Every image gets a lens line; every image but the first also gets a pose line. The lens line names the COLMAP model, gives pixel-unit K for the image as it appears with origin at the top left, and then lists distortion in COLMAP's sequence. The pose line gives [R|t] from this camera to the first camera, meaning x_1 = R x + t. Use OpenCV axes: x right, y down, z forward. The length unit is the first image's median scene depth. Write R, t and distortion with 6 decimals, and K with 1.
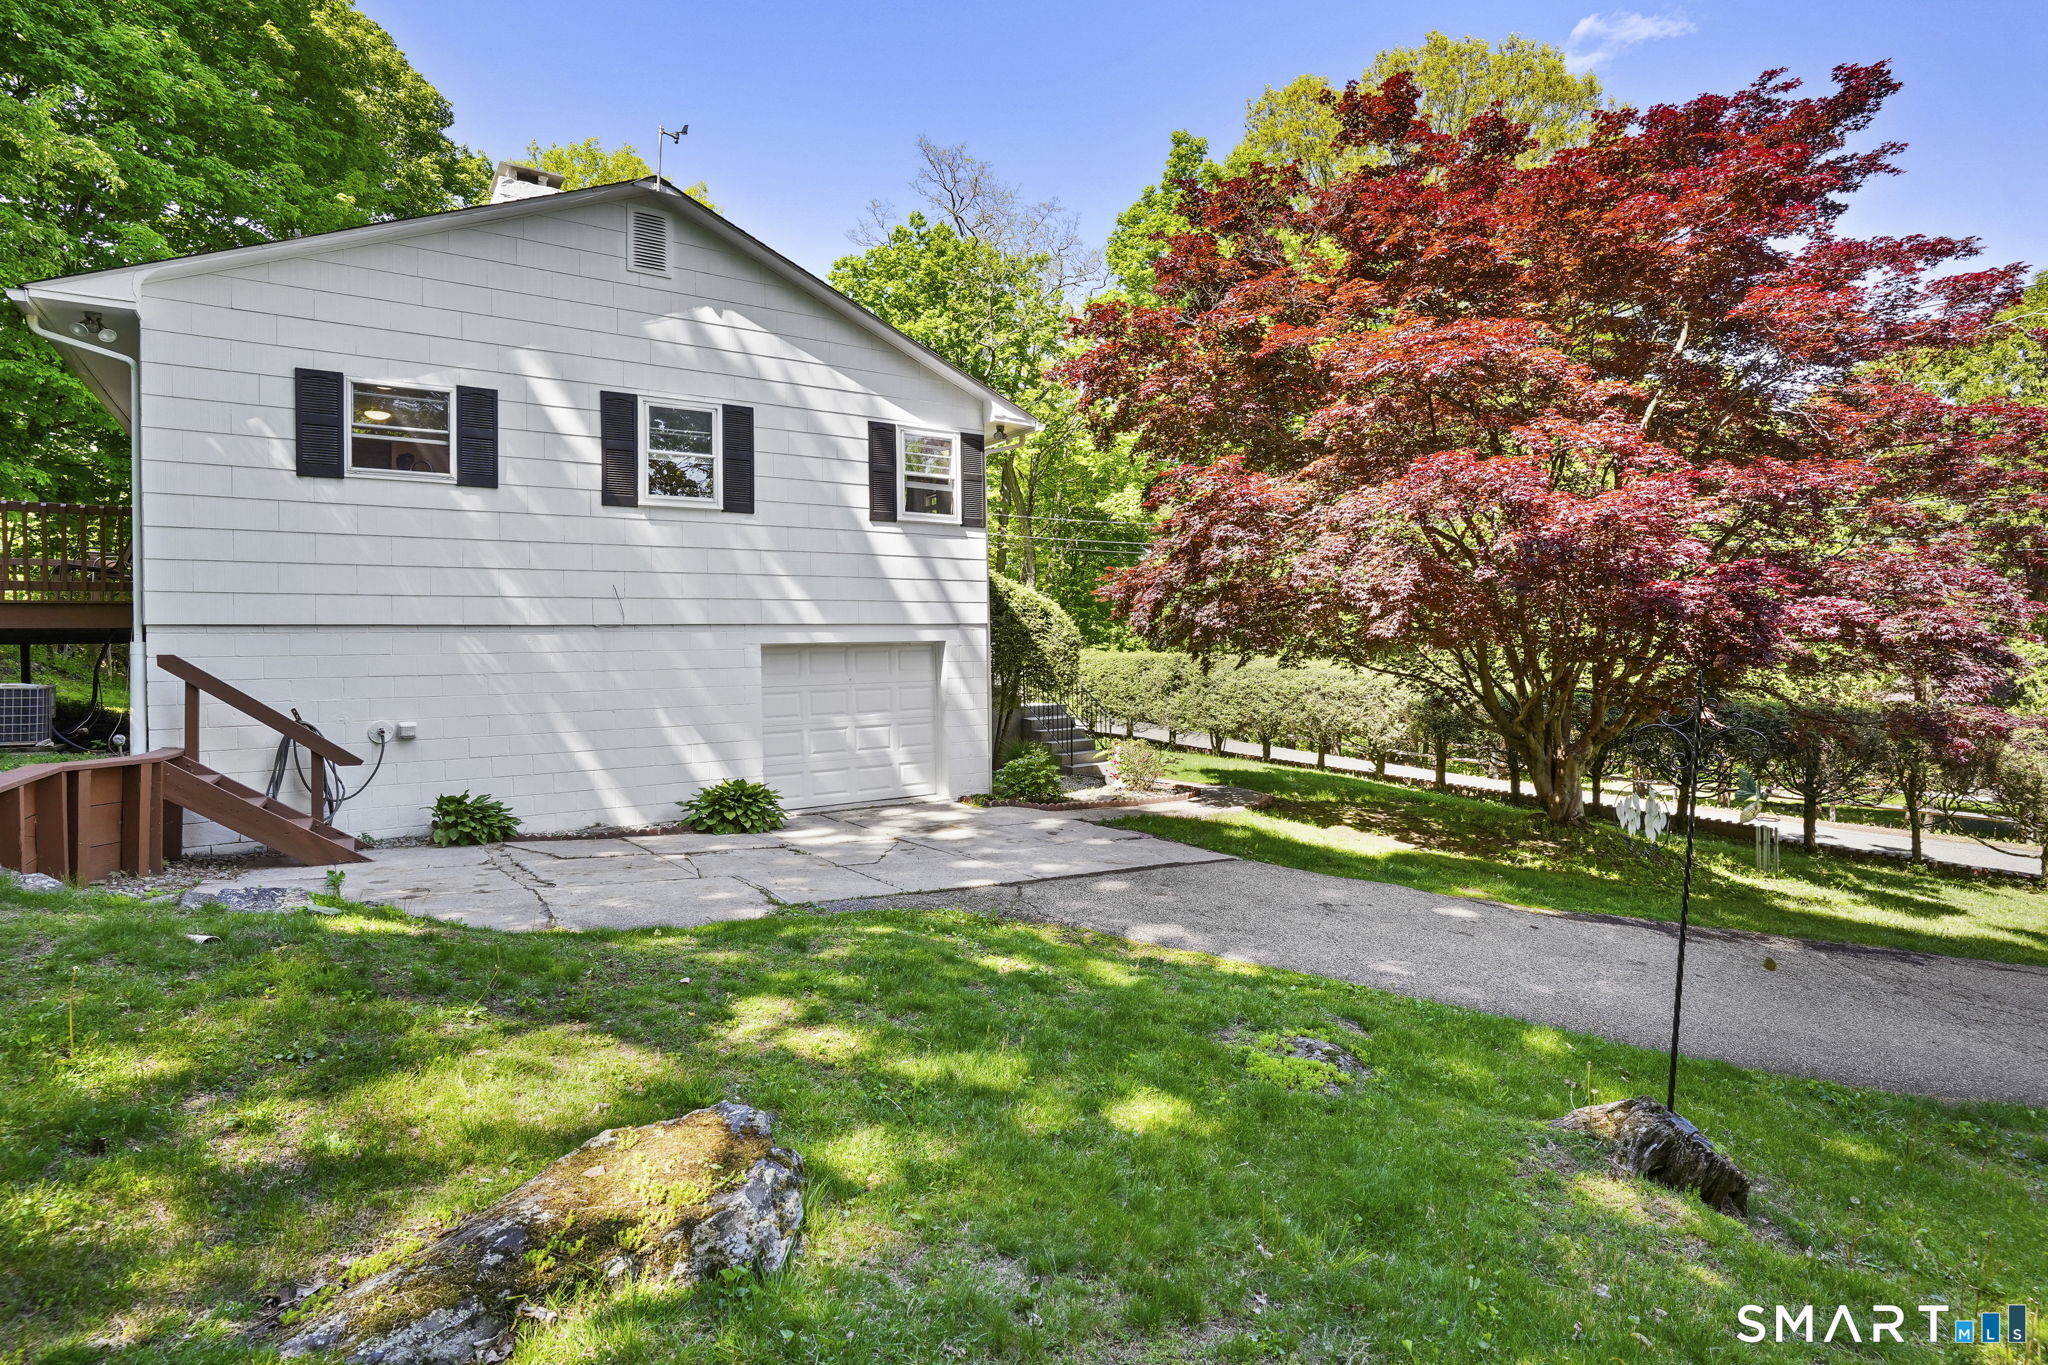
lens RADIAL K [[1012.0, 0, 1043.2], [0, 1012.0, 679.6], [0, 0, 1]] dist [-0.106236, 0.068884]
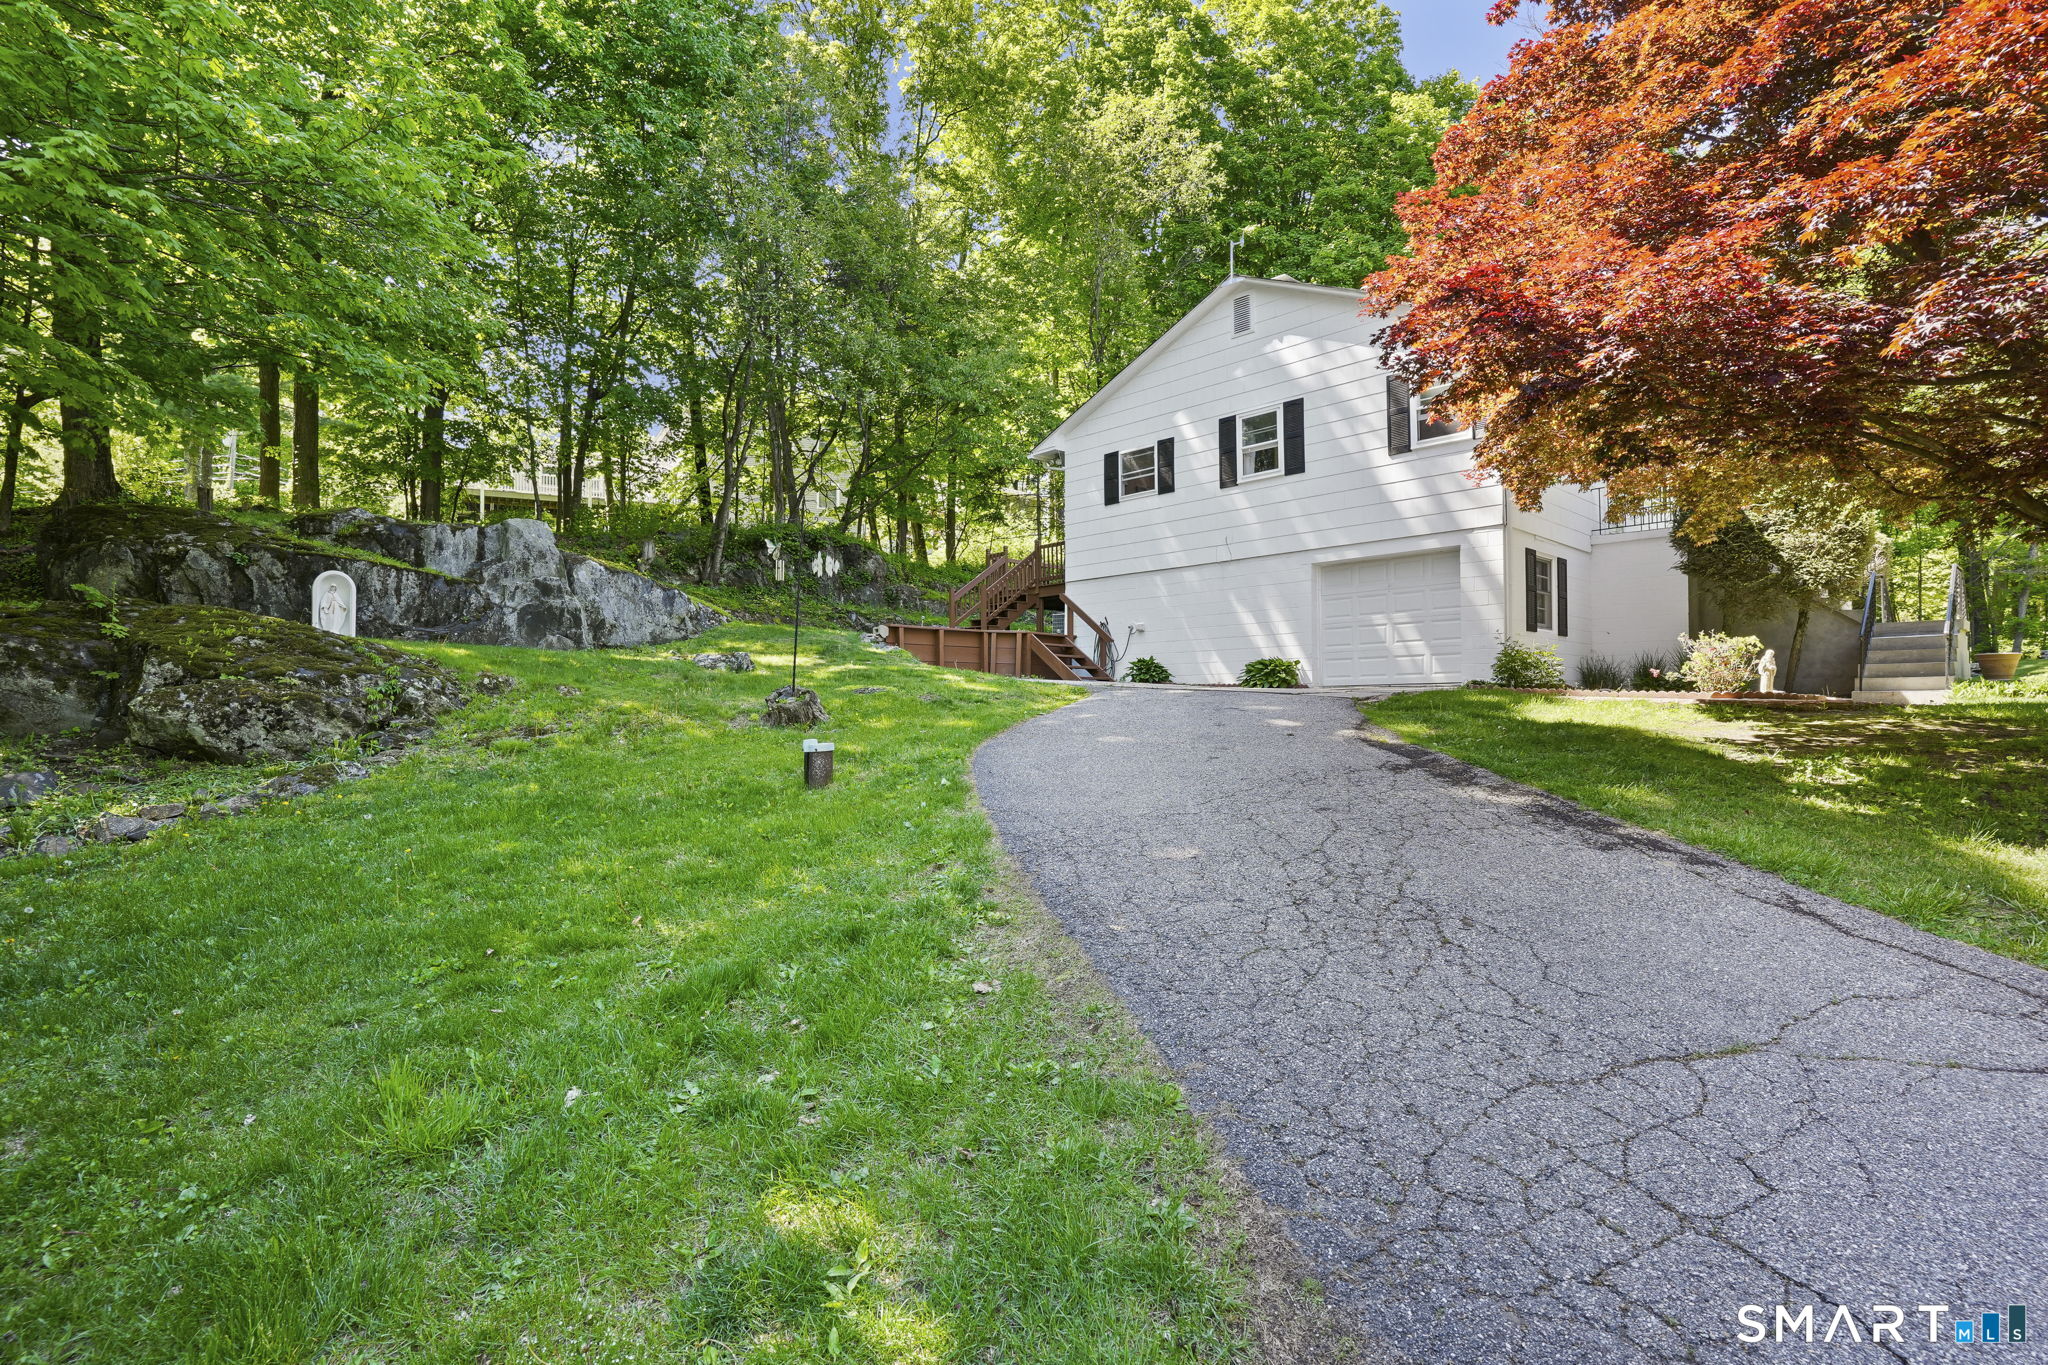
lens RADIAL K [[998.8, 0, 1024.9], [0, 998.8, 691.5], [0, 0, 1]] dist [-0.085320, 0.040187]
pose [[0.119561, 0.063181, -0.990814, 1.193823], [0.047388, 0.996472, 0.069260, 0.032298], [0.991695, -0.055234, 0.116146, 0.462808]]
